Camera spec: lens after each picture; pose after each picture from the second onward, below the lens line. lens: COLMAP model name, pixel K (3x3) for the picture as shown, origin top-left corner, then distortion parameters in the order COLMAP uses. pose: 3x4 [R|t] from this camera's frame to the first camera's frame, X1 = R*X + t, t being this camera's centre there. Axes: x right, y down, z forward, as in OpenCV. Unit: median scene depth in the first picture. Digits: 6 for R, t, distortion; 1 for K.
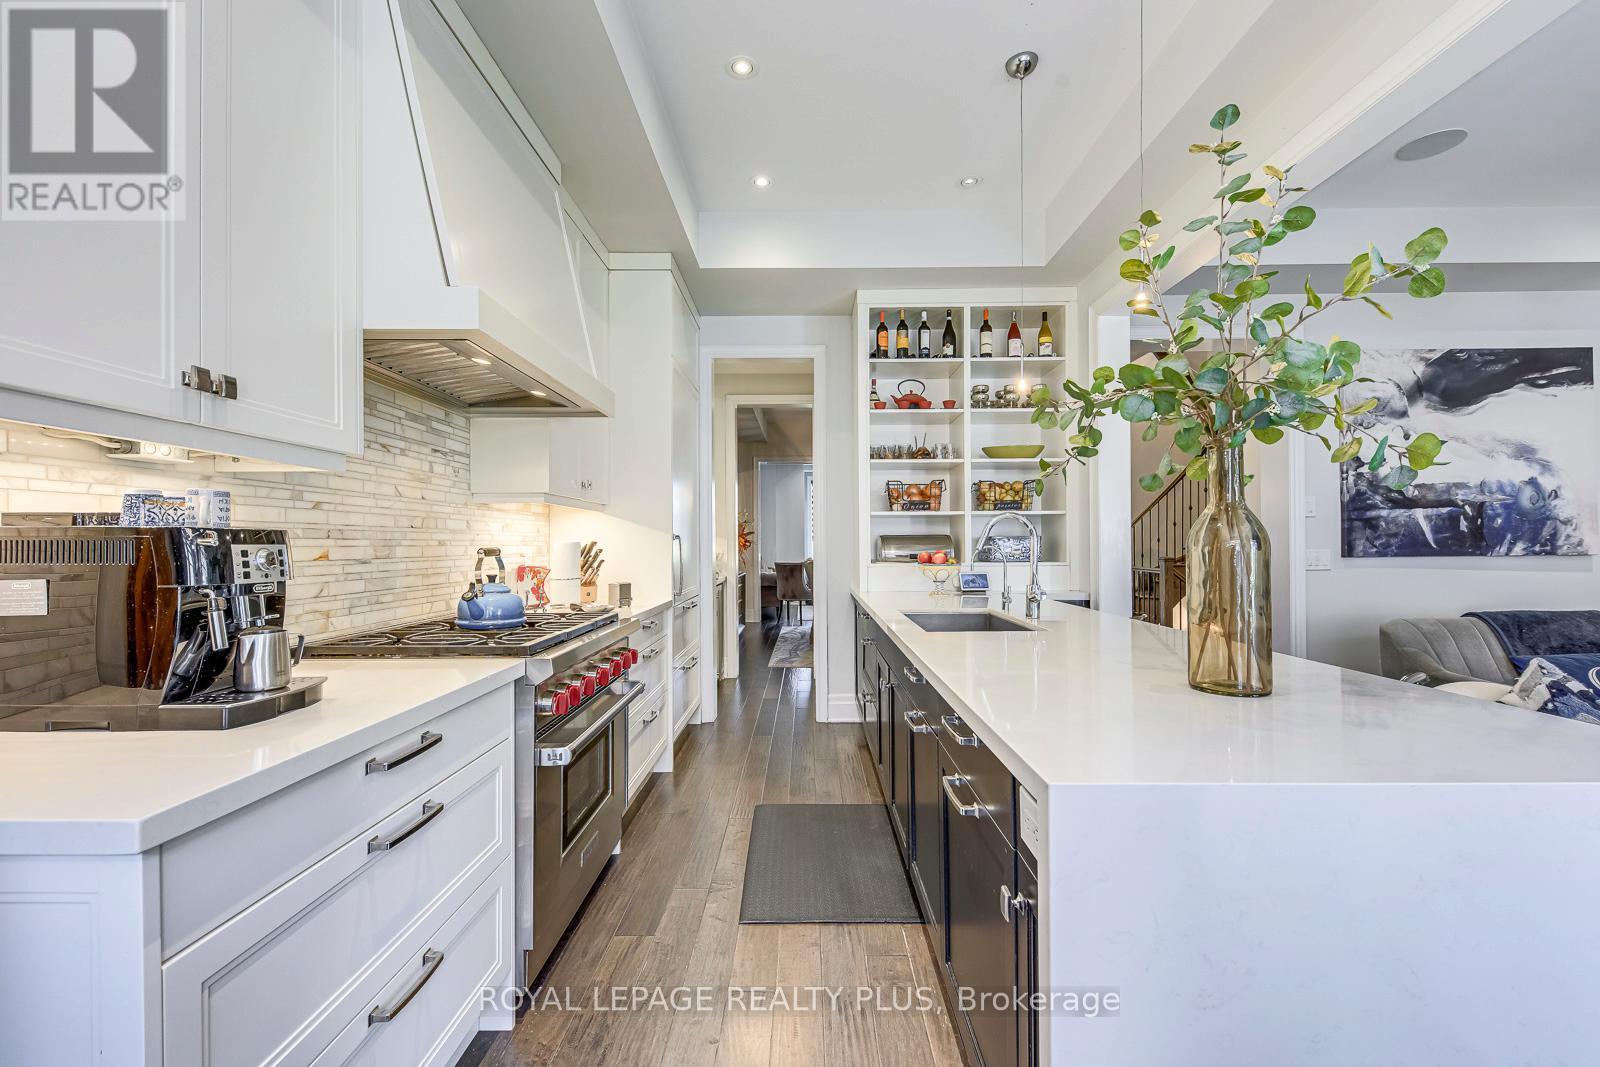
lens RADIAL K [[671.5, 0, 795.5], [0, 671.5, 541.8], [0, 0, 1]] dist [-0.000769, -0.000662]
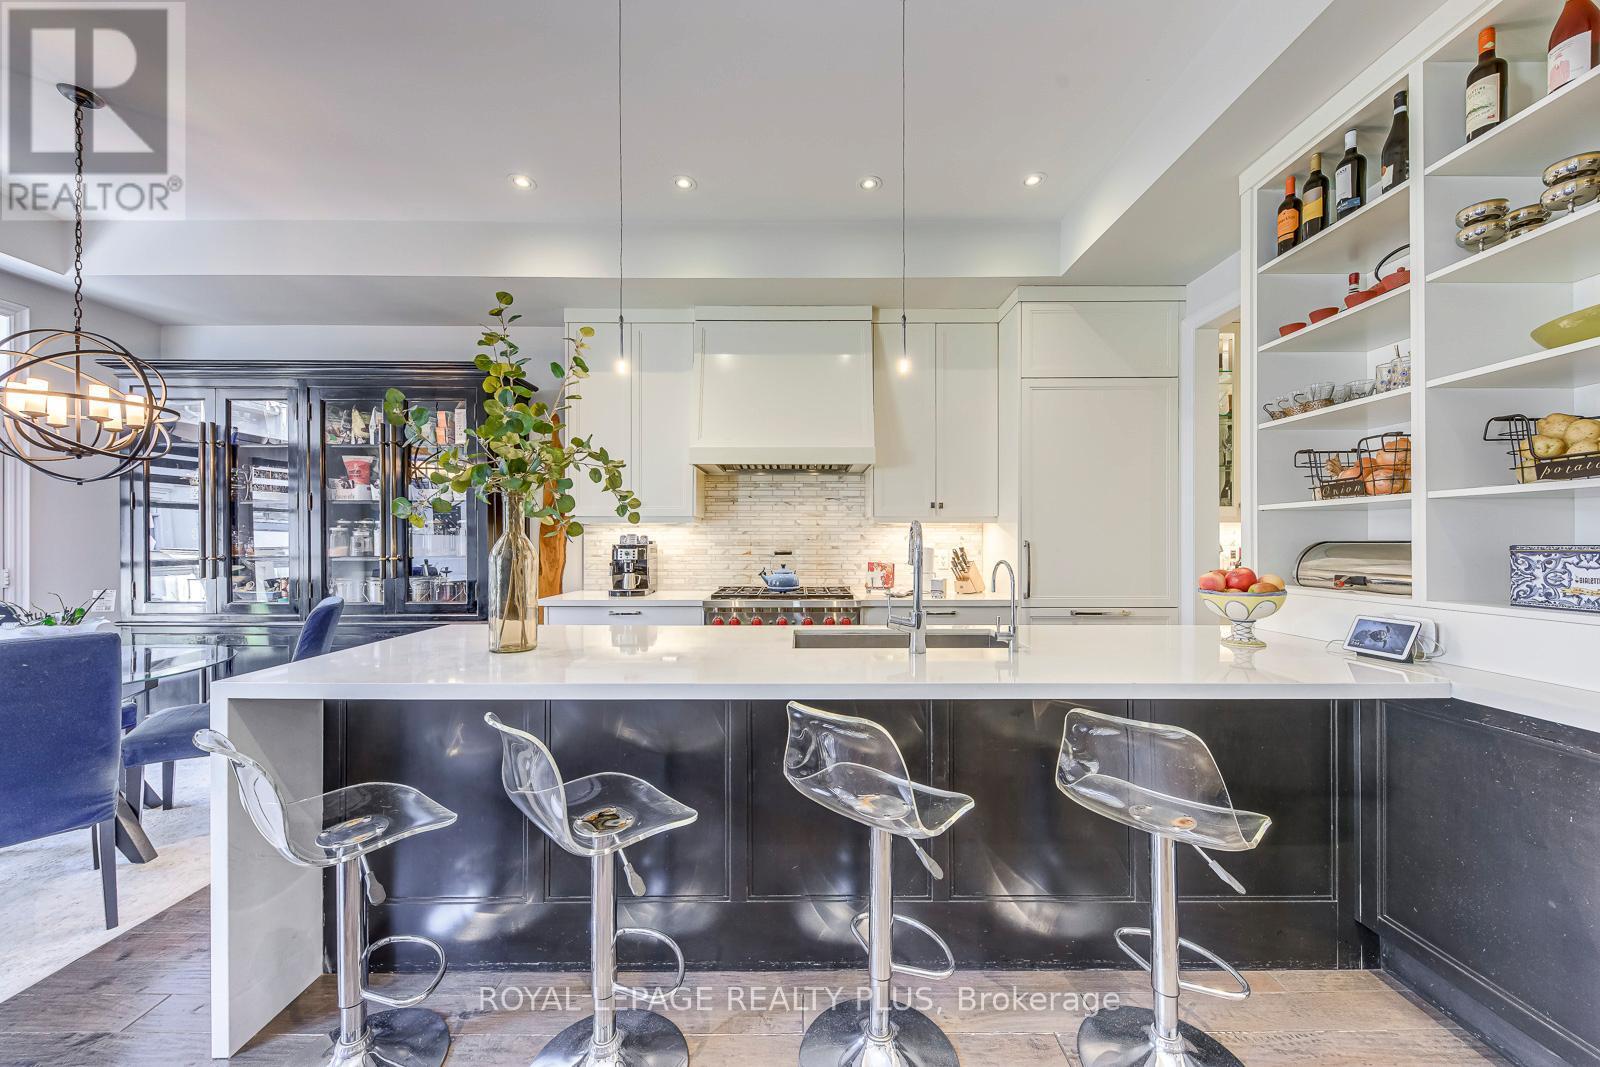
lens RADIAL K [[575.7, 0, 806.3], [0, 575.7, 543.1], [0, 0, 1]] dist [0.002876, -0.000956]
pose [[0.014203, 0.009689, -0.999852, 0.663118], [0.007065, 0.999927, 0.009790, -0.016223], [0.999874, -0.007203, 0.014134, 0.554414]]
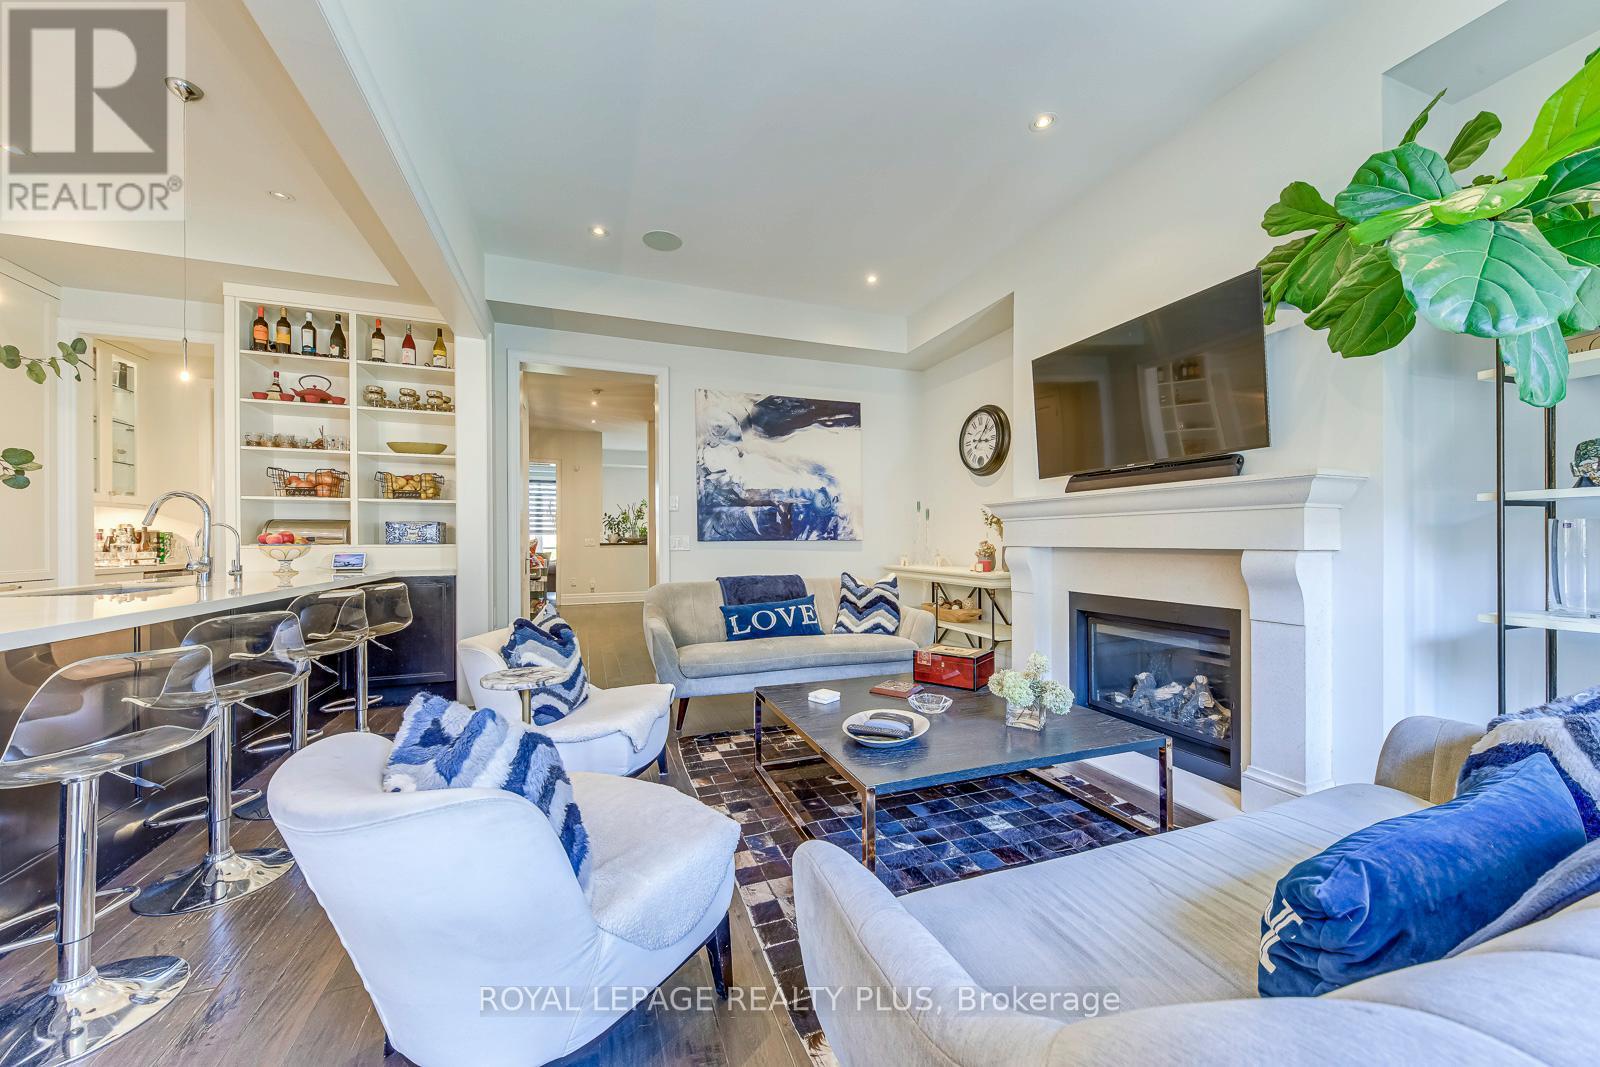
lens RADIAL K [[575.7, 0, 815.9], [0, 575.7, 542.5], [0, 0, 1]] dist [0.002876, -0.000956]
pose [[0.927359, 0.003070, 0.374160, 0.608902], [-0.005660, 0.999967, 0.005823, 0.018098], [-0.374130, -0.007518, 0.927346, -0.173271]]
